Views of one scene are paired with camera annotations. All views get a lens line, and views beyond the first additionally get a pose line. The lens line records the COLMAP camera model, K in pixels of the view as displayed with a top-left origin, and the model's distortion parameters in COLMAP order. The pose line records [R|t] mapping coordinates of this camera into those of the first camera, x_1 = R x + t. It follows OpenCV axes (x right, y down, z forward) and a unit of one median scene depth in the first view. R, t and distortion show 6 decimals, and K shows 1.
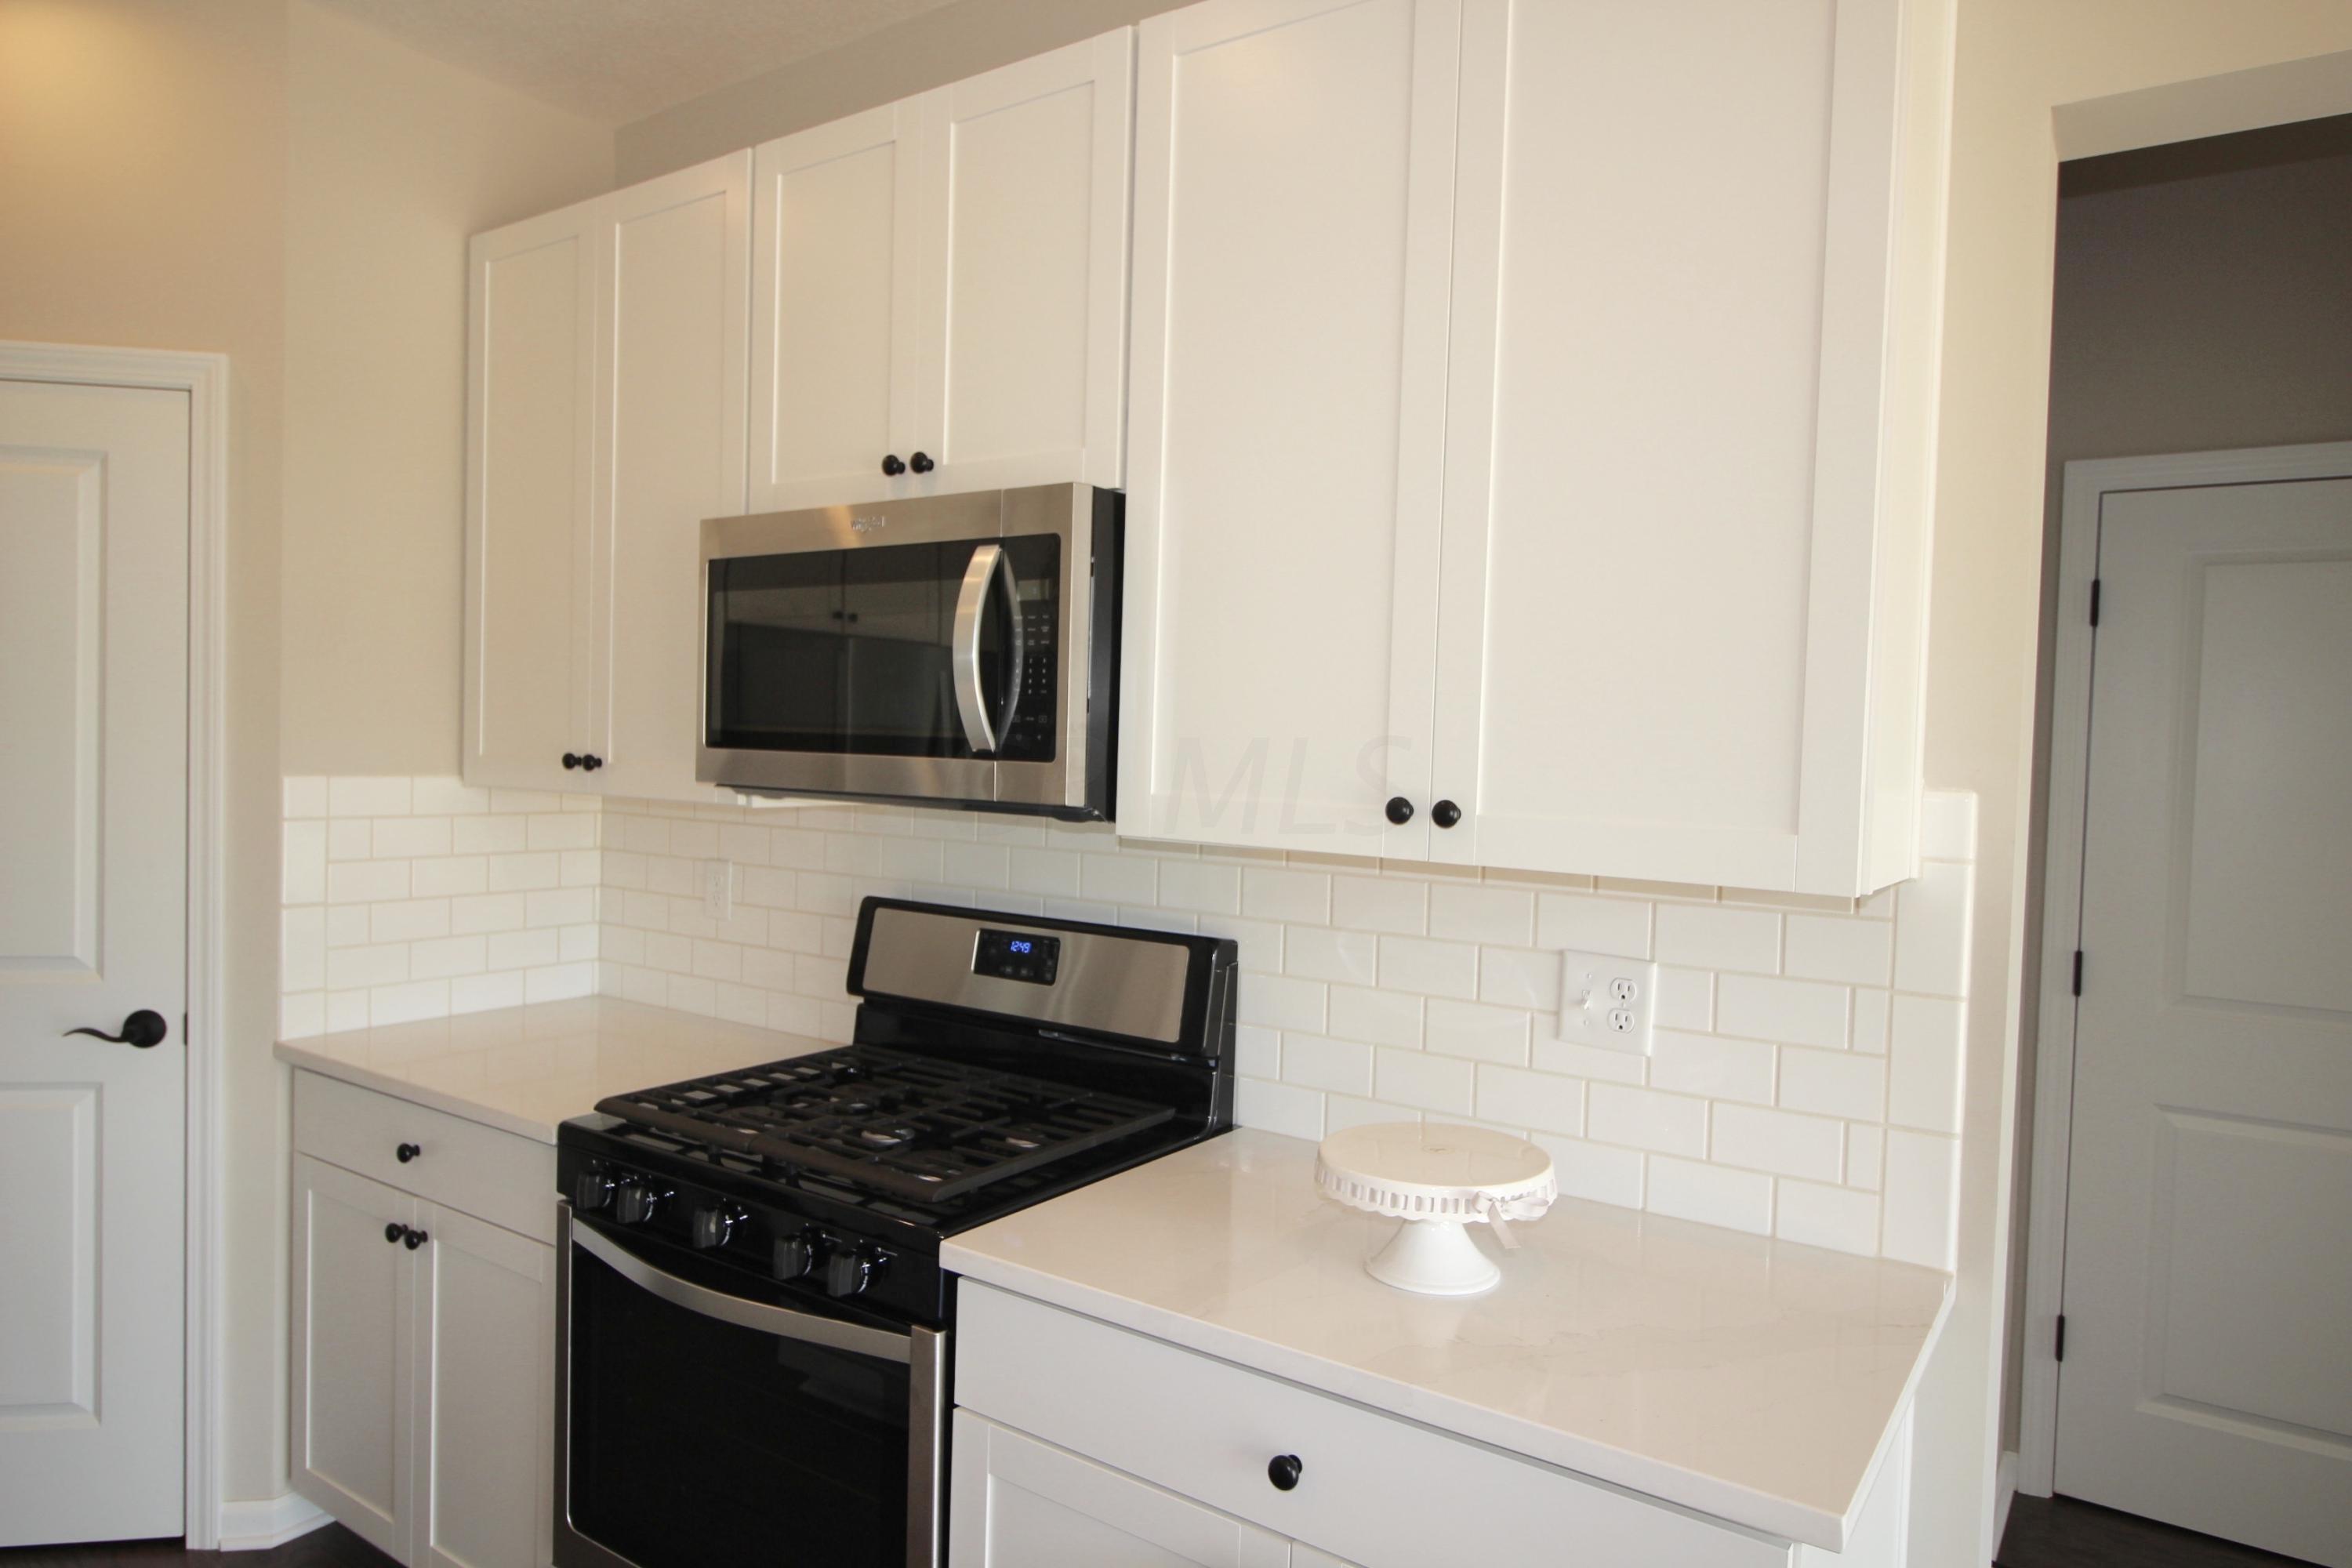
lens RADIAL K [[1464.8, 0, 1176.0], [0, 1464.8, 784.0], [0, 0, 1]] dist [-0.005221, -0.001428]
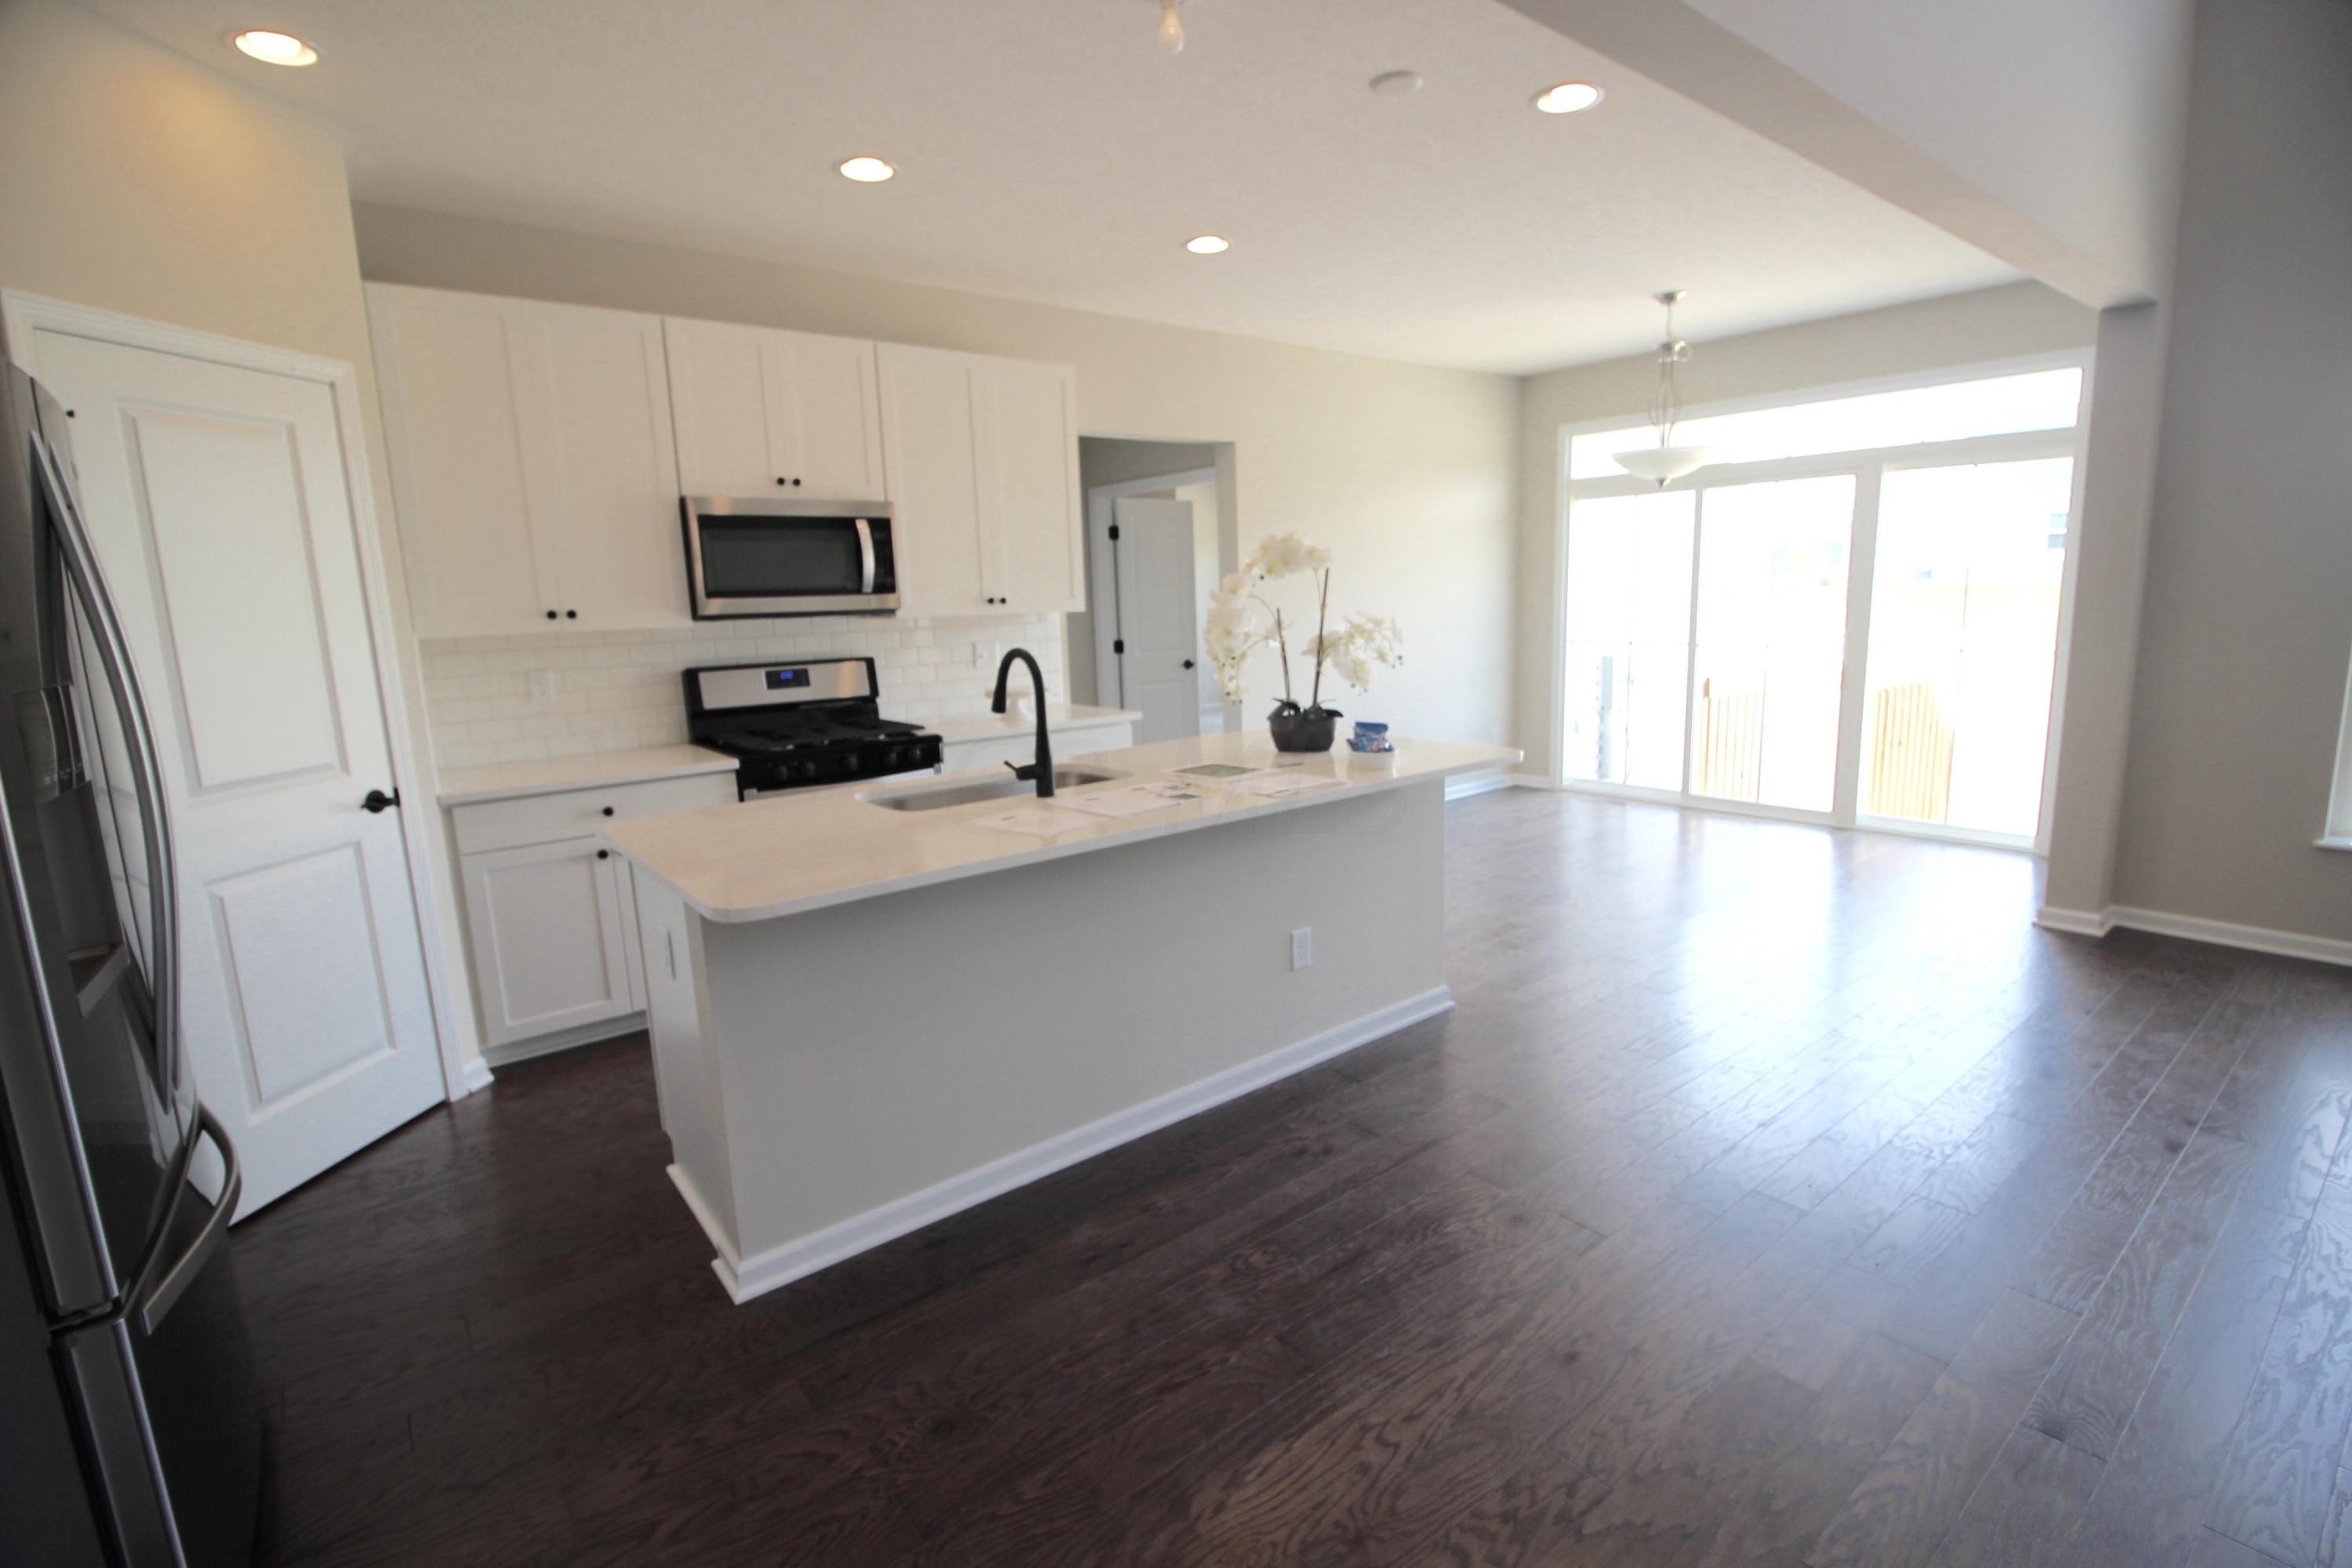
lens RADIAL K [[1096.0, 0, 1176.0], [0, 1096.0, 784.0], [0, 0, 1]] dist [-0.001236, -0.000228]
pose [[0.287772, -0.203582, 0.935811, -1.738225], [0.067516, 0.979026, 0.192221, -0.022336], [-0.955316, 0.007866, 0.295482, -0.190462]]
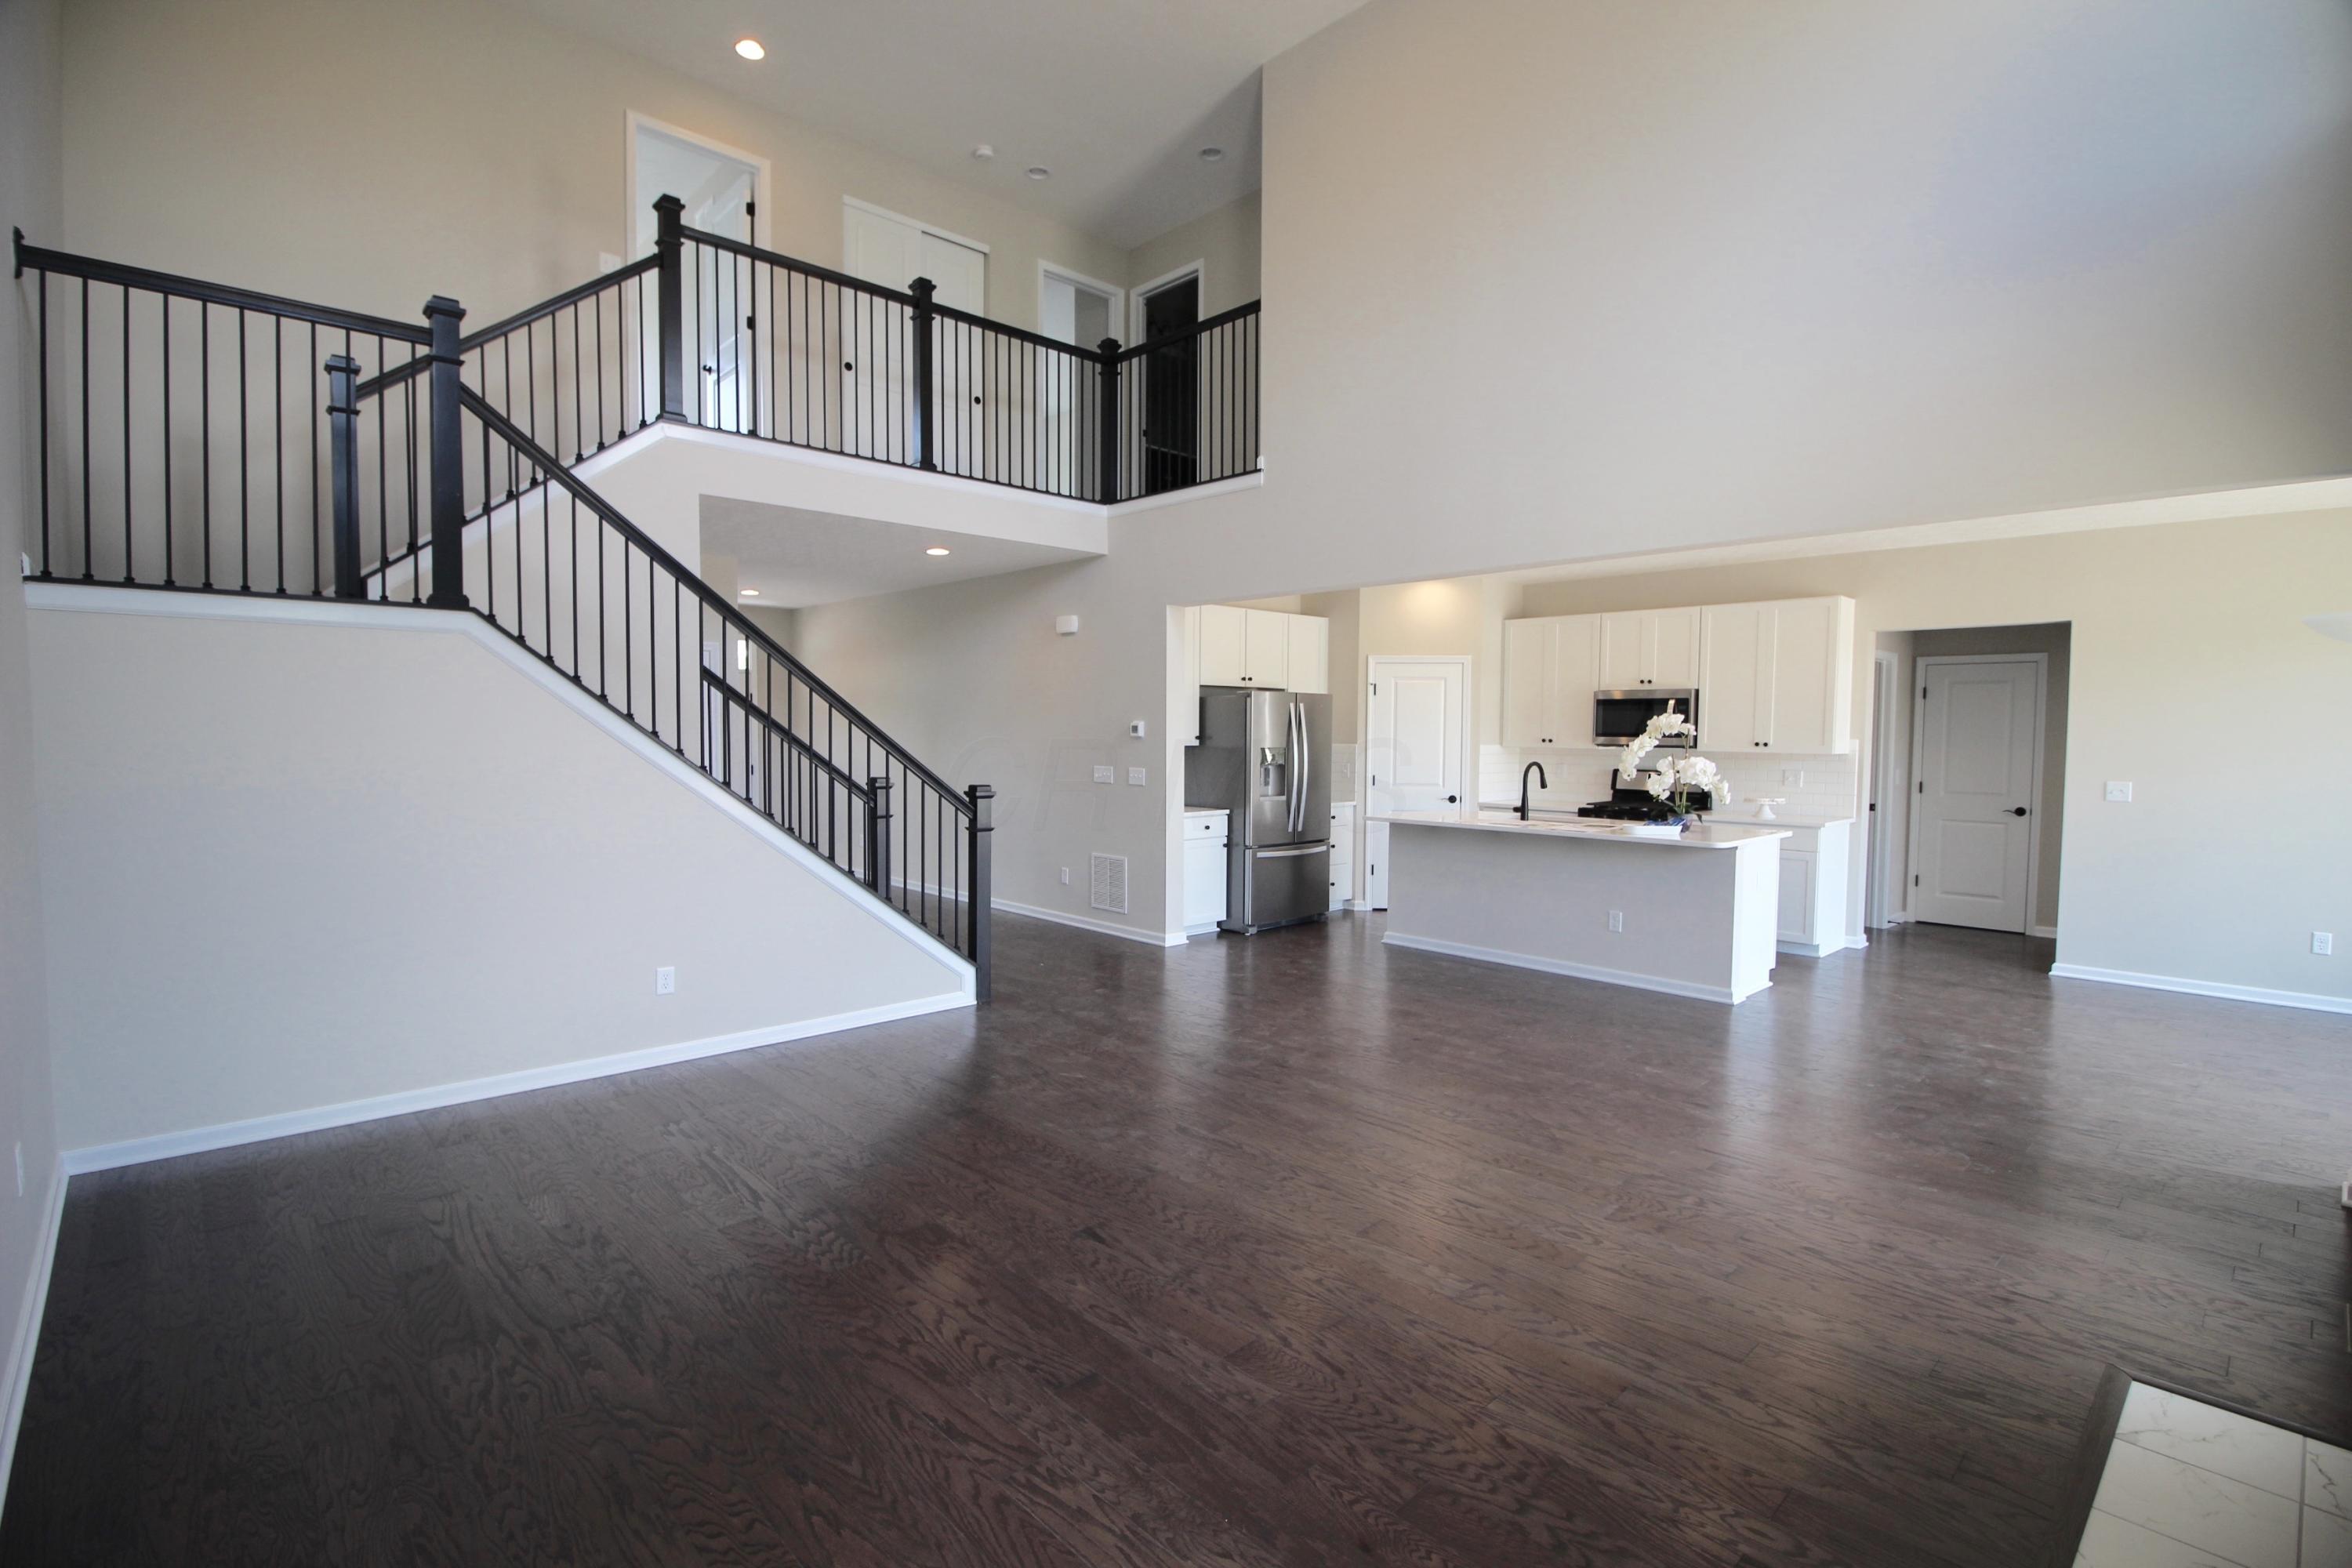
lens RADIAL K [[1096.0, 0, 1176.0], [0, 1096.0, 784.0], [0, 0, 1]] dist [-0.001236, -0.000228]
pose [[0.978066, -0.011427, -0.207980, -0.933253], [0.015415, 0.999727, 0.017564, 0.048331], [0.207722, -0.020385, 0.977975, -2.927243]]
